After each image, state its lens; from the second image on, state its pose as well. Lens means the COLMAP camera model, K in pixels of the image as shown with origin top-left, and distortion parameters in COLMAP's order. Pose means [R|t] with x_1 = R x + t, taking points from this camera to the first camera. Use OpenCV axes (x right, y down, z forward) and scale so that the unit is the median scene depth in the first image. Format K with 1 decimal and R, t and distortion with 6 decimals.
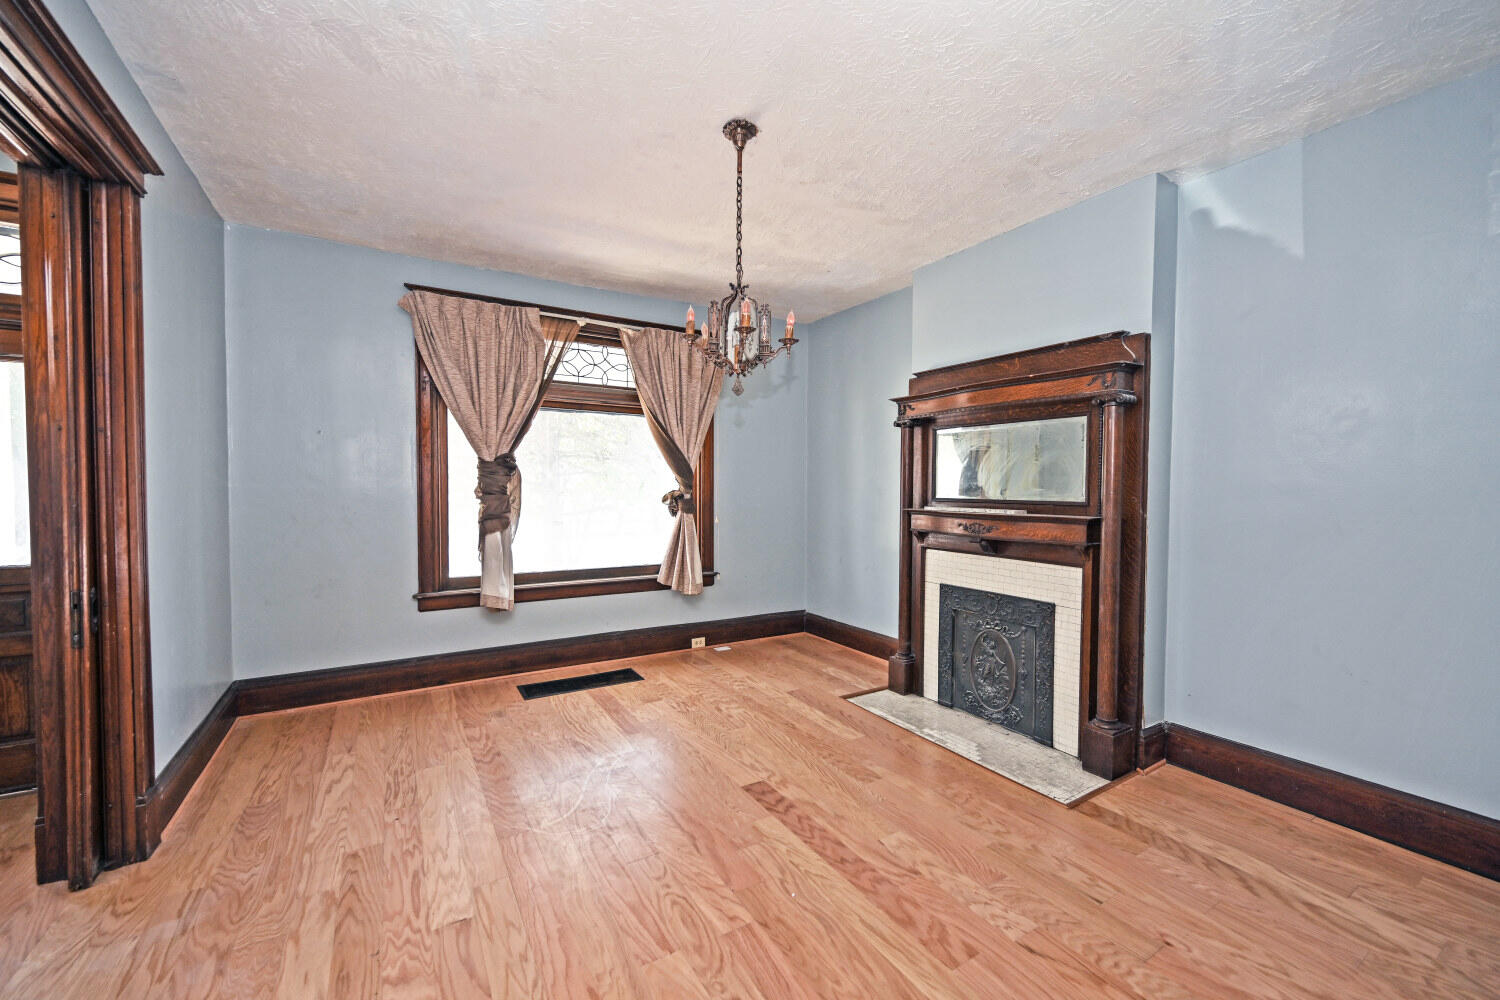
lens RADIAL K [[595.8, 0, 756.3], [0, 595.8, 498.3], [0, 0, 1]] dist [0.001415, 0.000271]
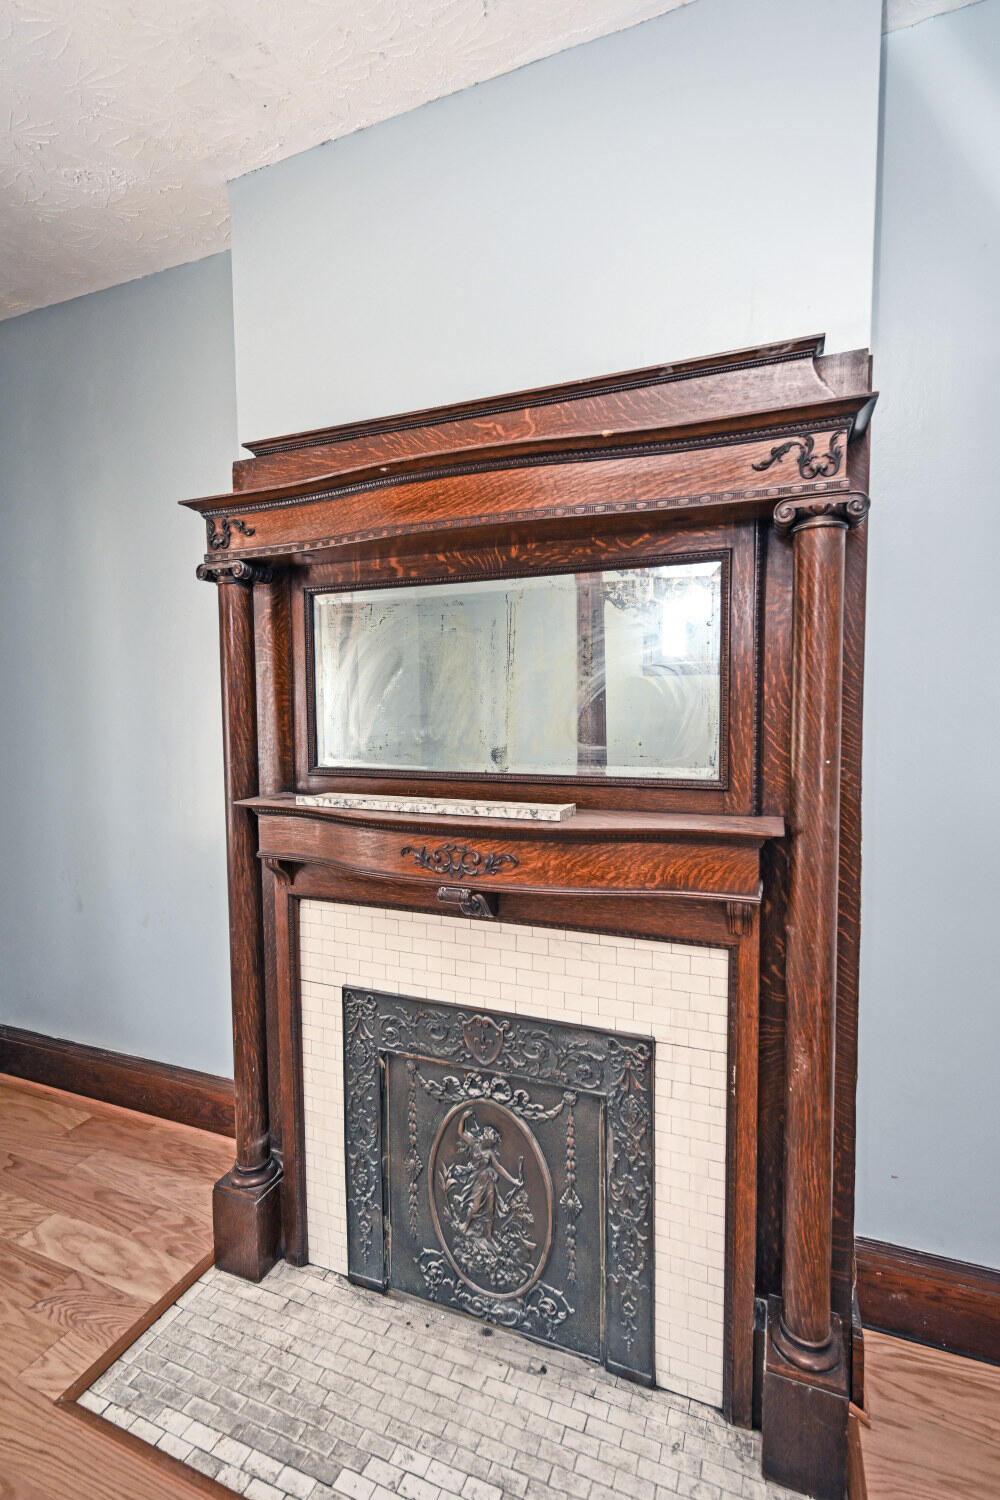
lens RADIAL K [[652.8, 0, 500.0], [0, 652.8, 750.0], [0, 0, 1]] dist [0.000682, 0.000165]
pose [[0.793984, -0.051104, 0.605787, 0.139655], [0.024906, 0.998358, 0.051578, -0.032933], [-0.607428, -0.025865, 0.793953, 0.606023]]
